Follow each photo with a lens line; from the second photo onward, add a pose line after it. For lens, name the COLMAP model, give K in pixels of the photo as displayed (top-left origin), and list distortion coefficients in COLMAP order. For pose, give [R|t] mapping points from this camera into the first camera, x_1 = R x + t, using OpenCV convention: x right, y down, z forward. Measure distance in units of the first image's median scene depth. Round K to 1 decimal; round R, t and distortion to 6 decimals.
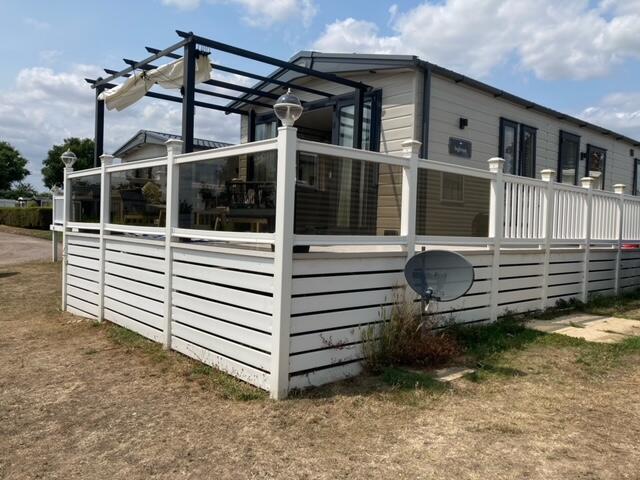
lens RADIAL K [[528.3, 0, 319.7], [0, 528.3, 237.8], [0, 0, 1]] dist [0.047654, -0.041987]
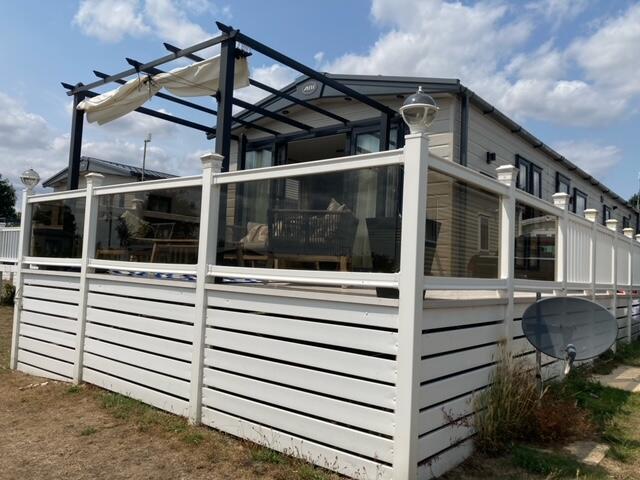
lens RADIAL K [[528.3, 0, 317.9], [0, 528.3, 242.0], [0, 0, 1]] dist [0.047654, -0.041987]
pose [[0.988090, 0.021328, 0.152394, -0.210394], [-0.010455, 0.997364, -0.071797, 0.001271], [-0.153524, 0.069348, 0.985708, 0.181188]]
